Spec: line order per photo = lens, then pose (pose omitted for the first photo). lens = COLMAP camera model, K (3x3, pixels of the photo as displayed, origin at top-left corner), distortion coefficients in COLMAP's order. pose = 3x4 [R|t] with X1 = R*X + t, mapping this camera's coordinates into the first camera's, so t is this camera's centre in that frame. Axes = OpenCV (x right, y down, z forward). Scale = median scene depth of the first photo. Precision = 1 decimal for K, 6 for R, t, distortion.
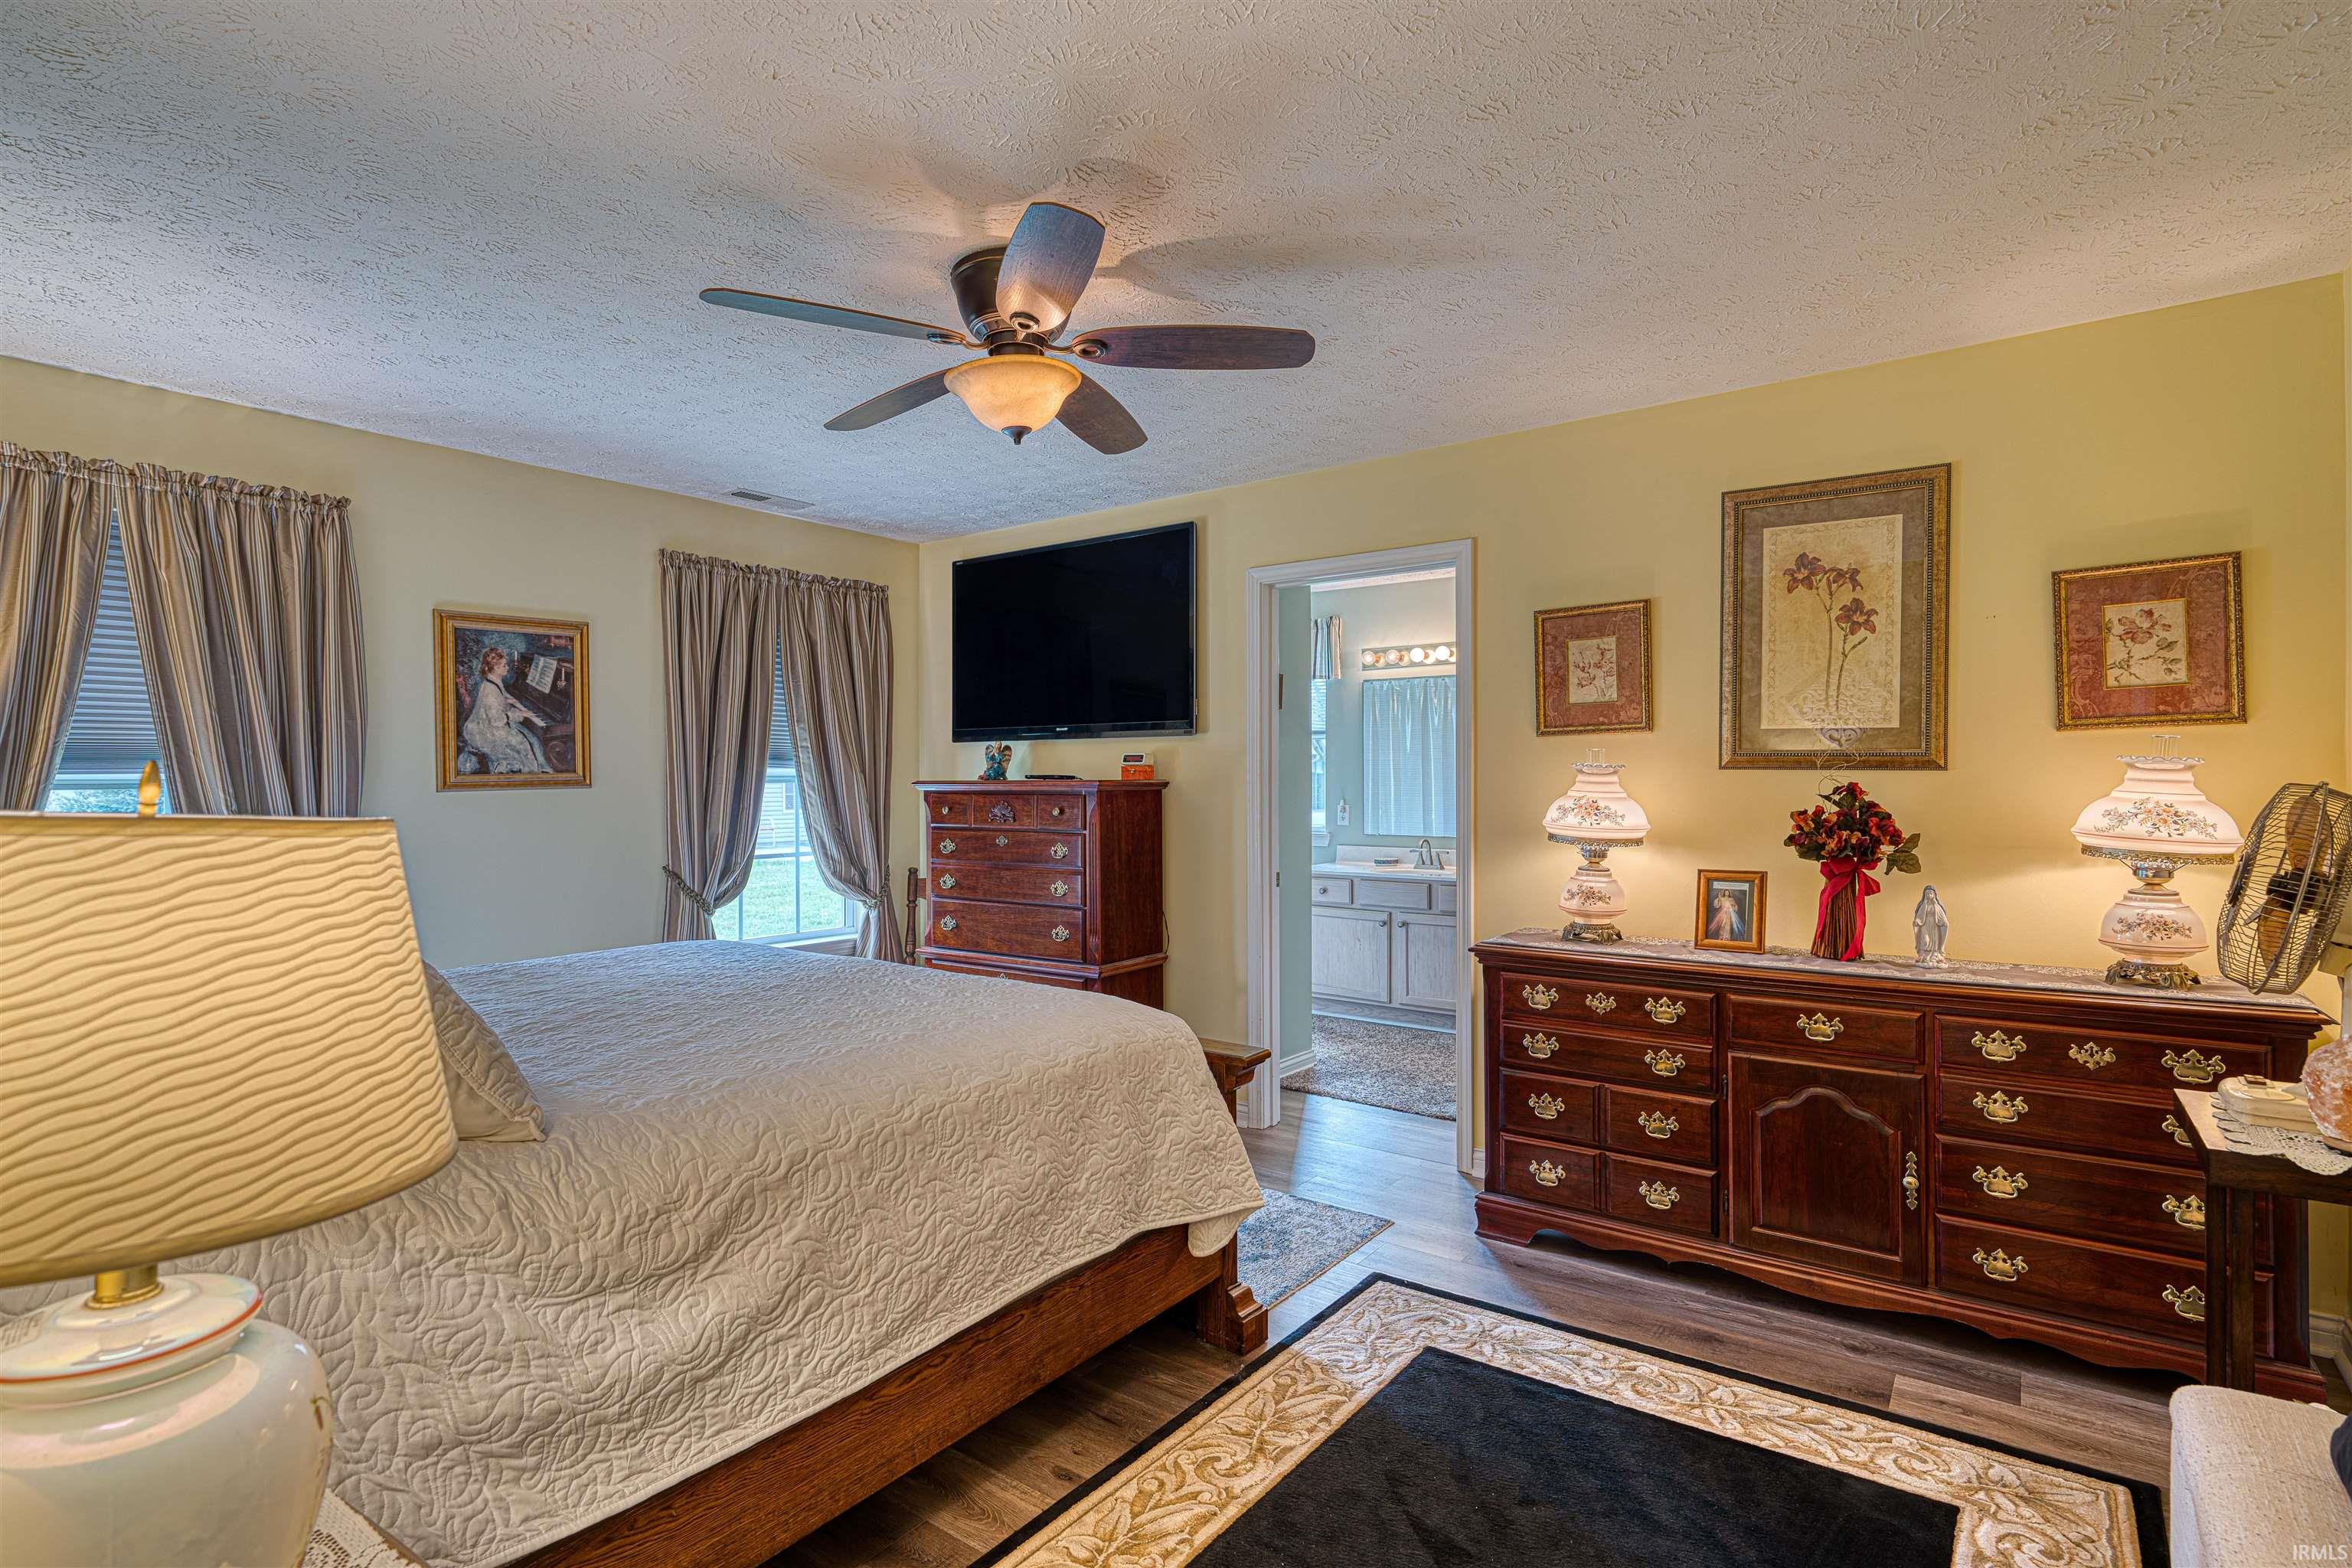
lens RADIAL K [[1137.1, 0, 1177.3], [0, 1137.1, 779.9], [0, 0, 1]] dist [-0.012002, 0.005446]
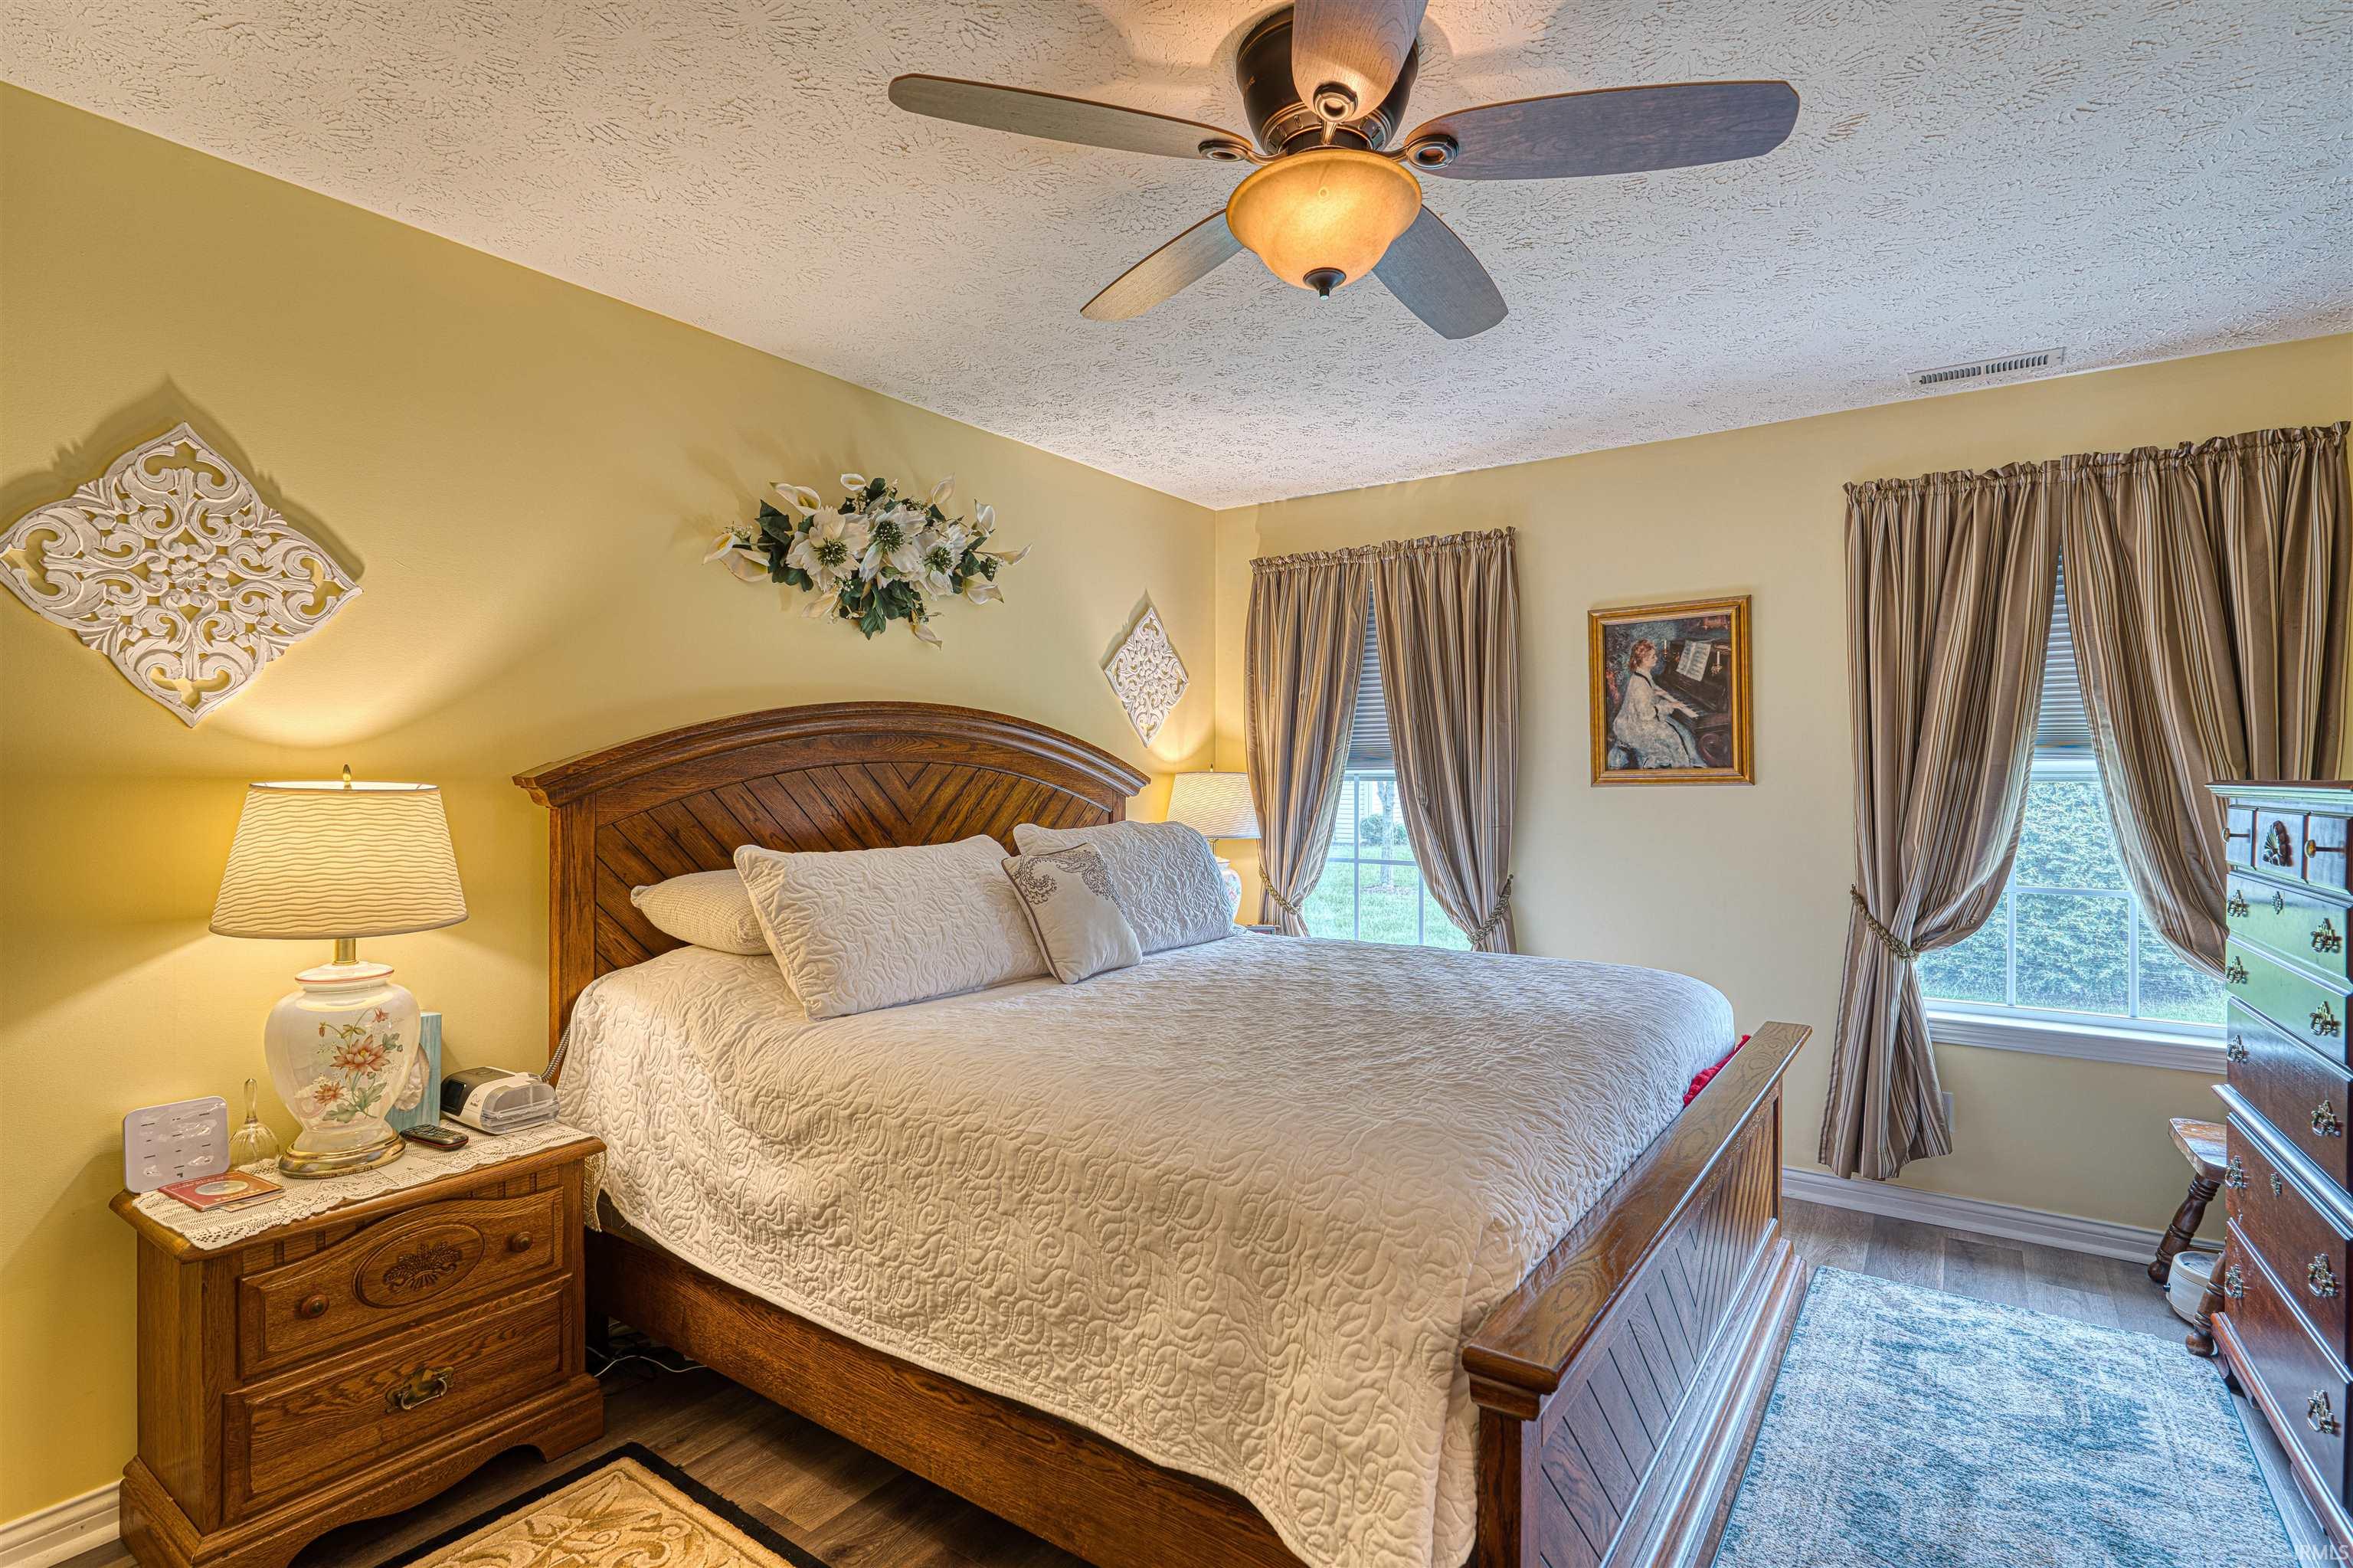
lens RADIAL K [[1137.6, 0, 1177.8], [0, 1137.6, 779.9], [0, 0, 1]] dist [-0.012002, 0.005446]
pose [[0.031287, 0.006037, -0.999492, 0.355015], [-0.004670, 0.999972, 0.005894, -0.000153], [0.999500, 0.004484, 0.031314, 0.564939]]
